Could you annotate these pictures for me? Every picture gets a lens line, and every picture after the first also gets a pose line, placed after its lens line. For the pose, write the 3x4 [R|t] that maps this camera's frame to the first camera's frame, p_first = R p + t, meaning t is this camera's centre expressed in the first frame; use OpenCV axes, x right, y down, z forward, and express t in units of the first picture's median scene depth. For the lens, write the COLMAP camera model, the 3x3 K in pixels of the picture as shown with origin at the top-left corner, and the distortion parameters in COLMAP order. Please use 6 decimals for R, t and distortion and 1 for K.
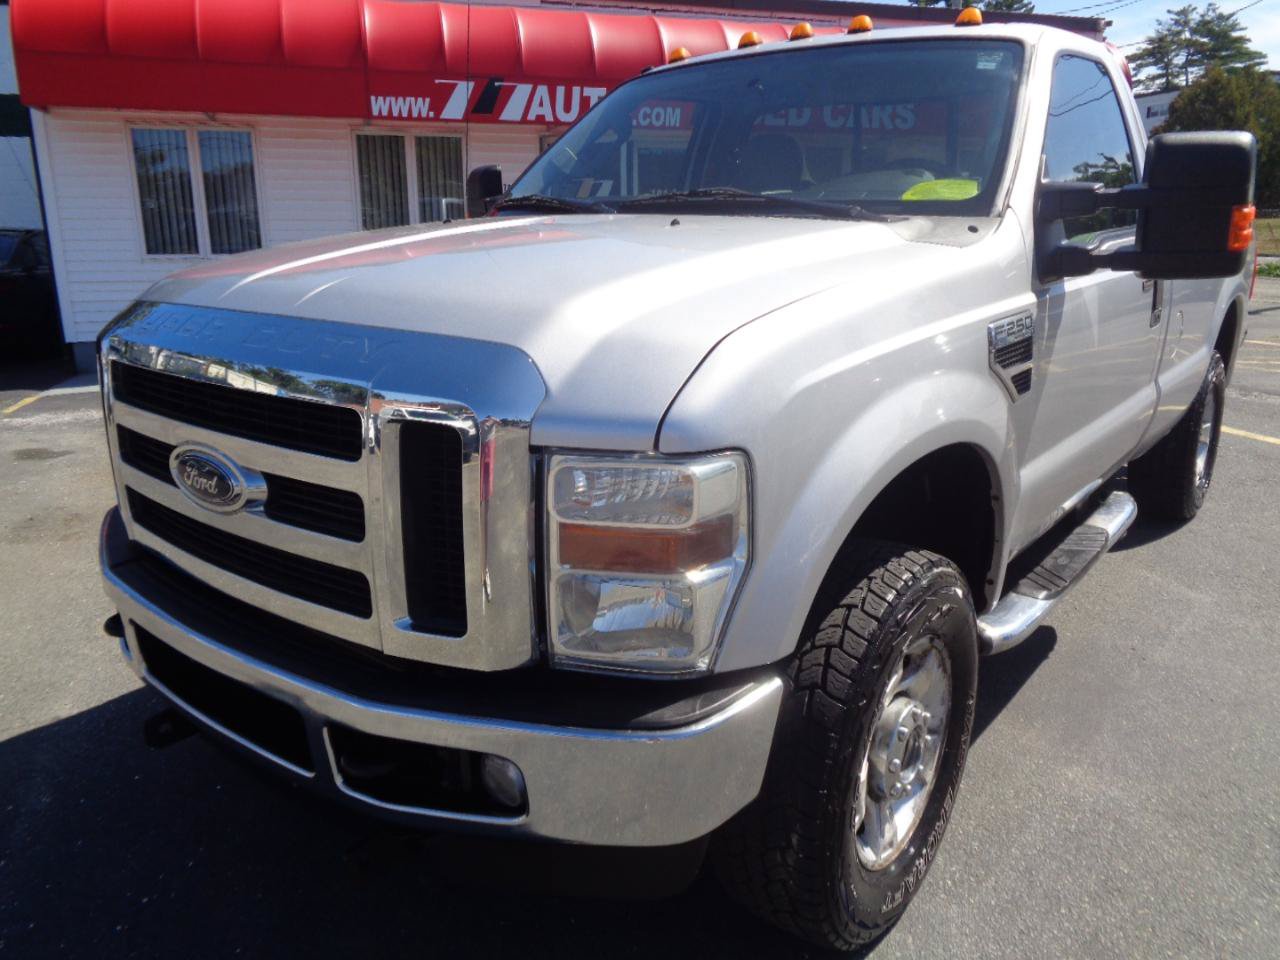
lens RADIAL K [[952.7, 0, 640.0], [0, 952.7, 480.0], [0, 0, 1]] dist [0.011359, 0.002016]
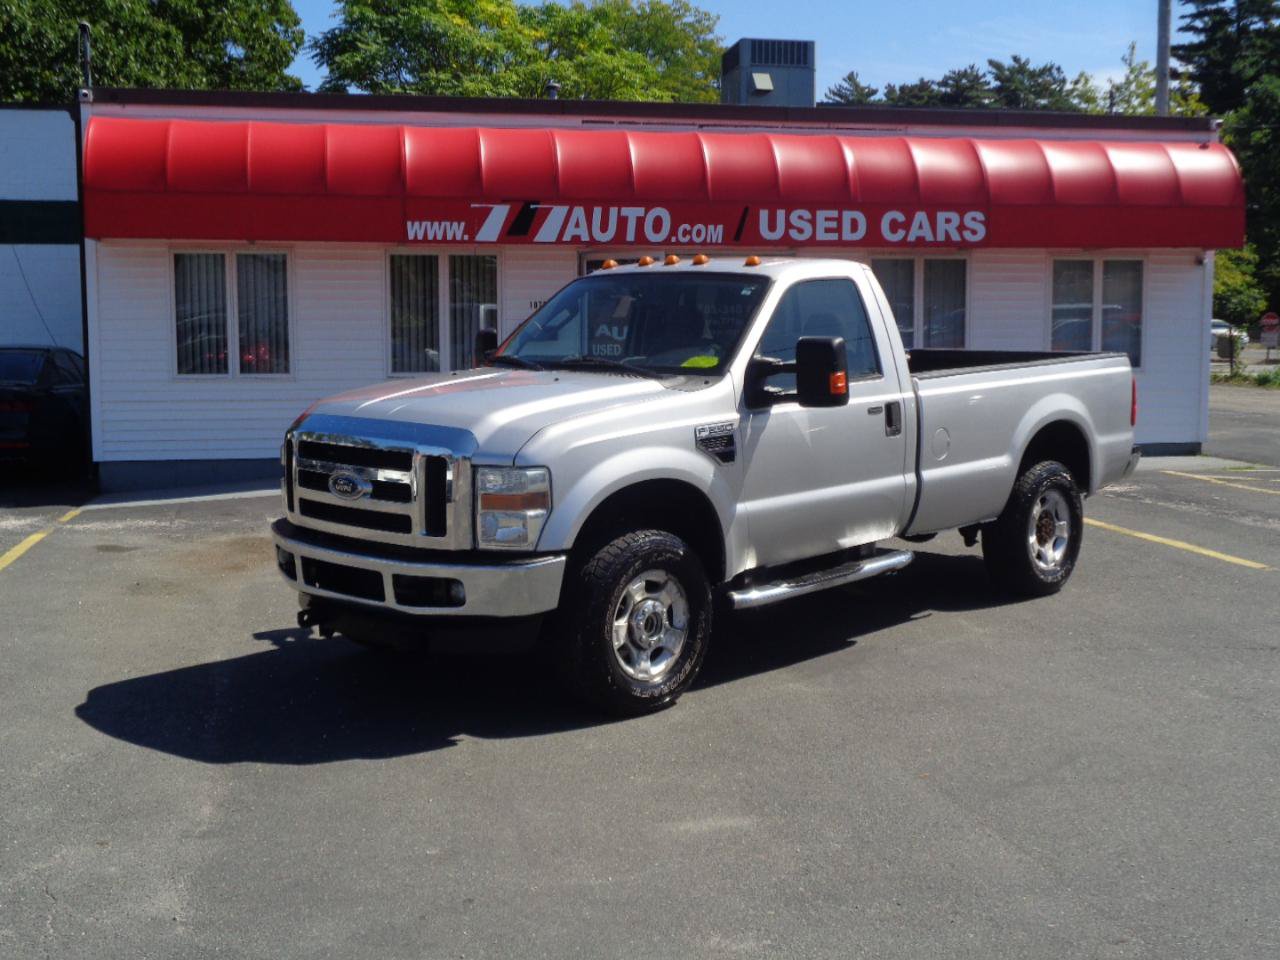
lens RADIAL K [[1483.3, 0, 642.6], [0, 1483.3, 481.1], [0, 0, 1]] dist [-0.009757, -0.009160]
pose [[0.995345, 0.010893, -0.095758, 0.343714], [-0.025175, 0.988482, -0.149229, 0.277925], [0.093030, 0.150945, 0.984155, -1.382014]]
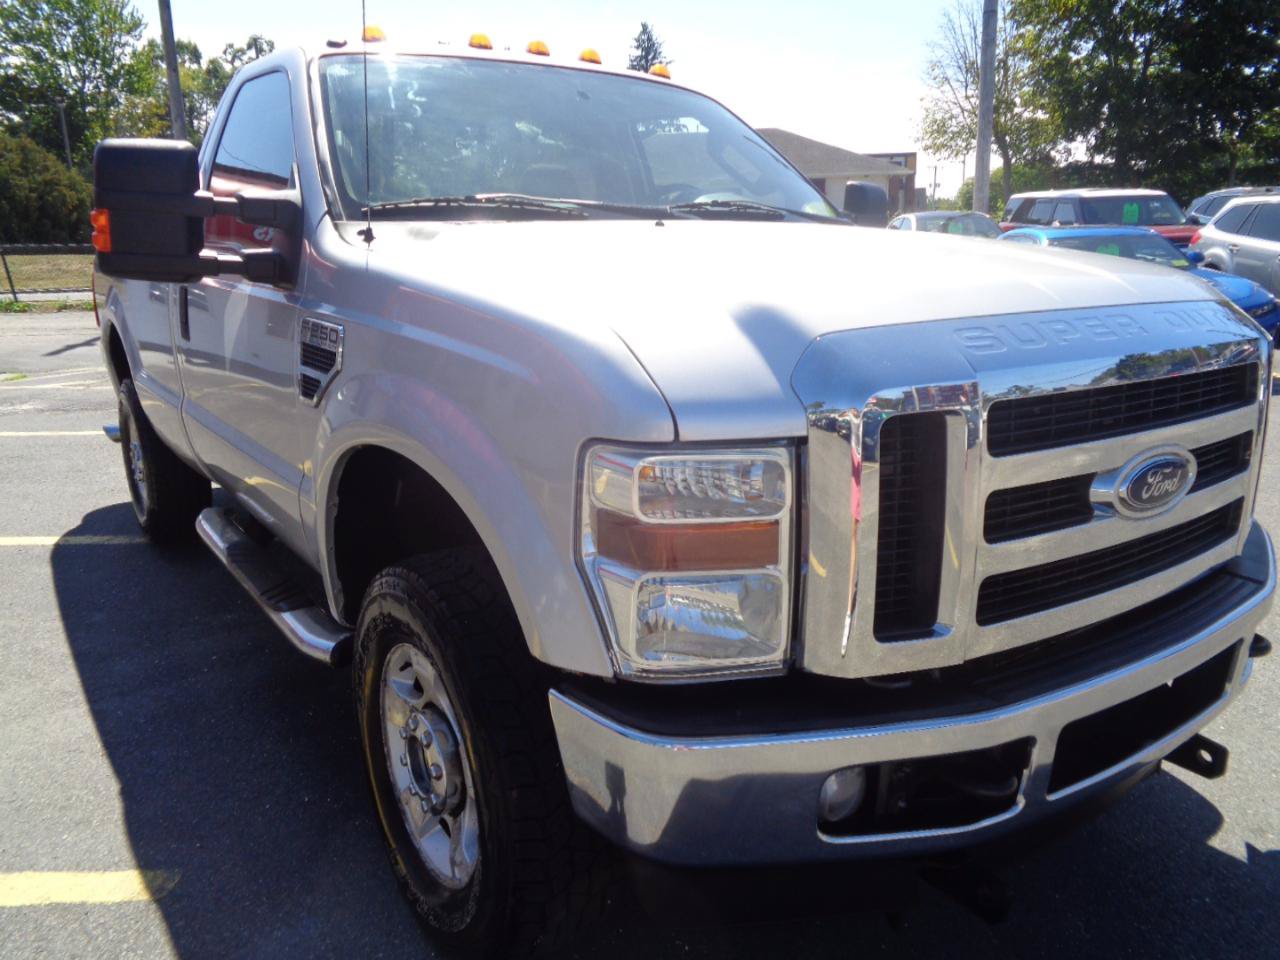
lens RADIAL K [[959.0, 0, 646.4], [0, 959.0, 475.9], [0, 0, 1]] dist [0.003512, 0.010368]
pose [[0.286501, -0.219755, 0.932537, -0.774797], [0.261347, 0.954352, 0.144603, -0.144159], [-0.921746, 0.202287, 0.330855, 0.603406]]
